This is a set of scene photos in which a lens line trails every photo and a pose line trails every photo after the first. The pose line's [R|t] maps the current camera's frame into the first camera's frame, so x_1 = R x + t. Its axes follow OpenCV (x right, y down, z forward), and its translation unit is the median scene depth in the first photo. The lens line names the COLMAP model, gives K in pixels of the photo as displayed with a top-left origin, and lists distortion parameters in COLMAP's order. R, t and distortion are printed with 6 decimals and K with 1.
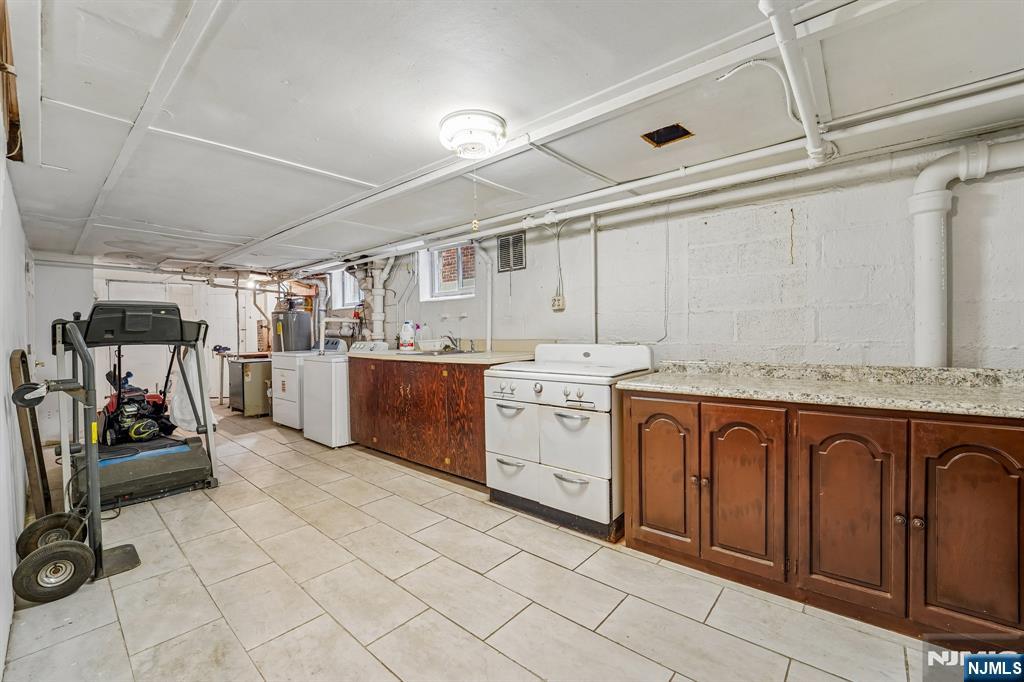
lens RADIAL K [[421.6, 0, 512.0], [0, 421.6, 341.0], [0, 0, 1]] dist [-0.014199, 0.000062]
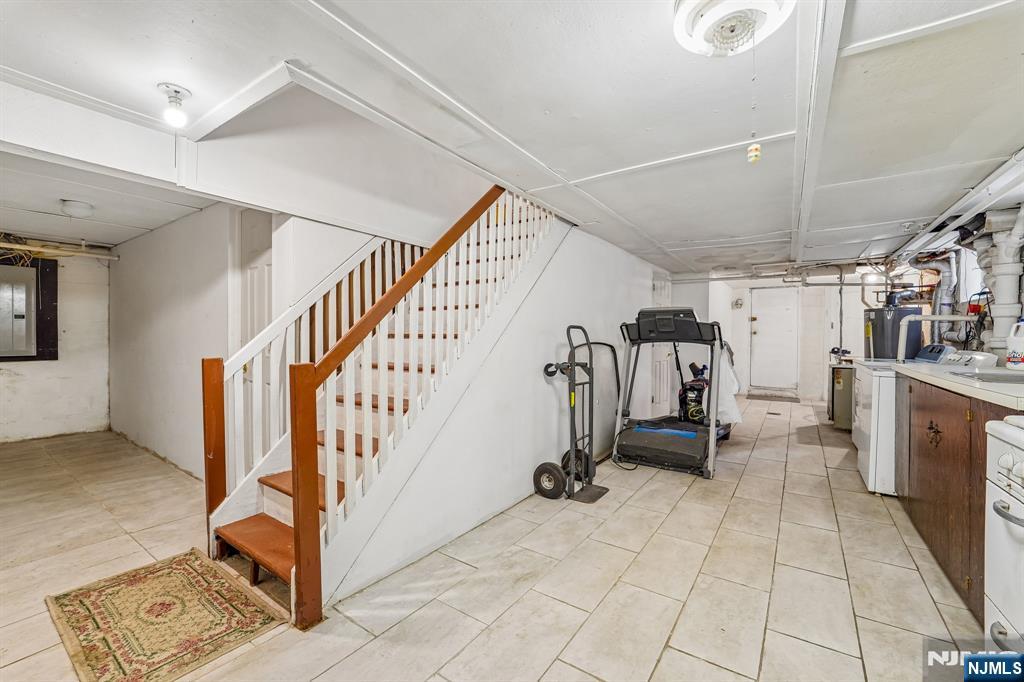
lens RADIAL K [[421.6, 0, 512.0], [0, 421.6, 341.0], [0, 0, 1]] dist [-0.014199, 0.000062]
pose [[0.132358, 0.029251, -0.990770, 0.285862], [-0.031896, 0.999173, 0.025238, -0.011696], [0.990689, 0.028261, 0.133181, 0.373493]]
